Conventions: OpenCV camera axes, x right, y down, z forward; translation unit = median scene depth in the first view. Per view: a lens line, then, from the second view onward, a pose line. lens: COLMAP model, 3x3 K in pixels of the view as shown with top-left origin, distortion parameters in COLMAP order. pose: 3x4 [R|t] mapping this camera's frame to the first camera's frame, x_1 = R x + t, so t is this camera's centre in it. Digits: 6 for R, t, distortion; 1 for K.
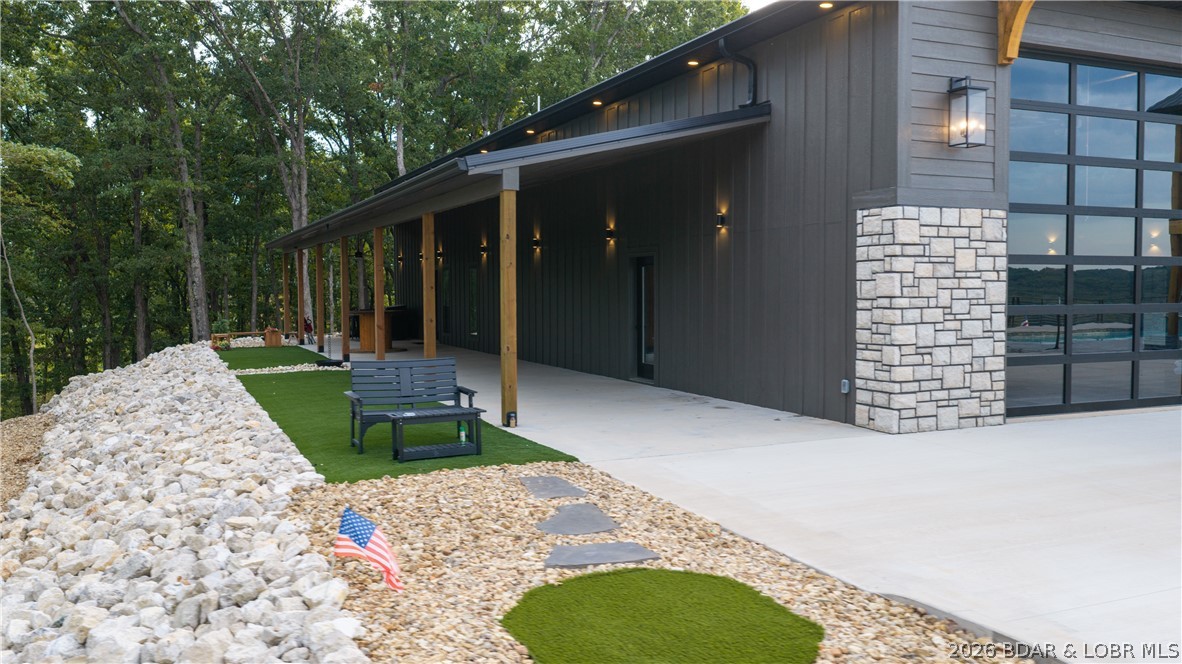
lens RADIAL K [[995.0, 0, 590.3], [0, 995.0, 326.9], [0, 0, 1]] dist [0.026966, -0.048597]
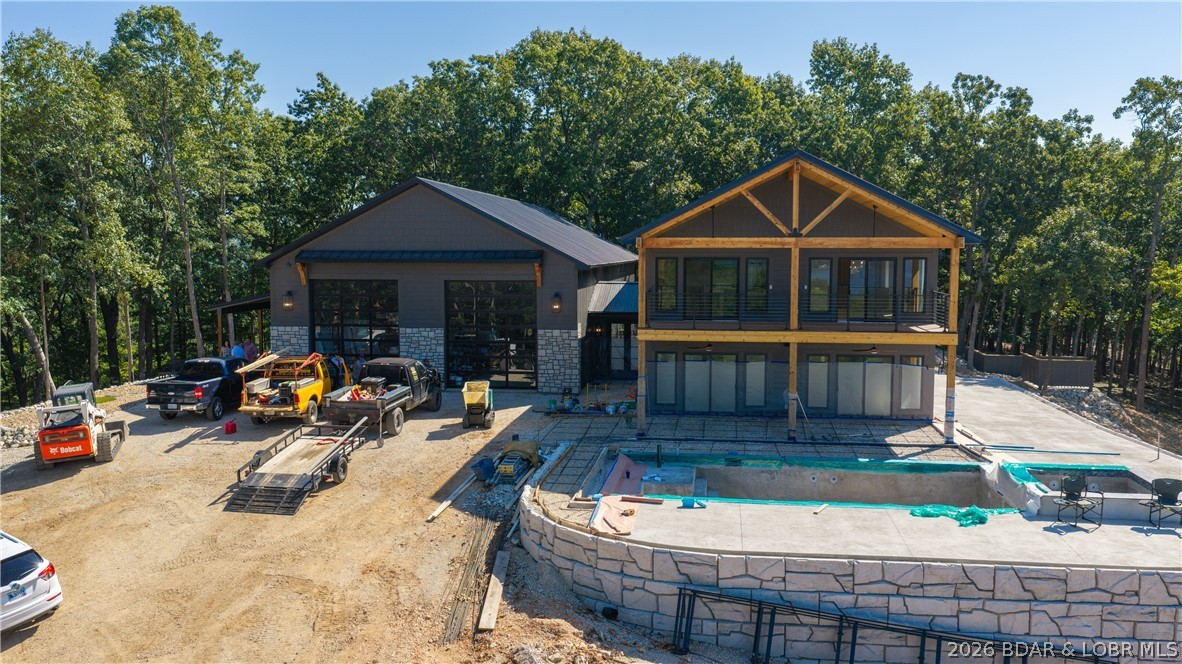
lens RADIAL K [[995.0, 0, 596.6], [0, 995.0, 334.4], [0, 0, 1]] dist [0.026966, -0.048597]
pose [[0.854892, 0.039314, -0.517314, 3.158104], [-0.032443, 0.999224, 0.022325, -0.204521], [0.517790, -0.002302, 0.855504, -1.514382]]
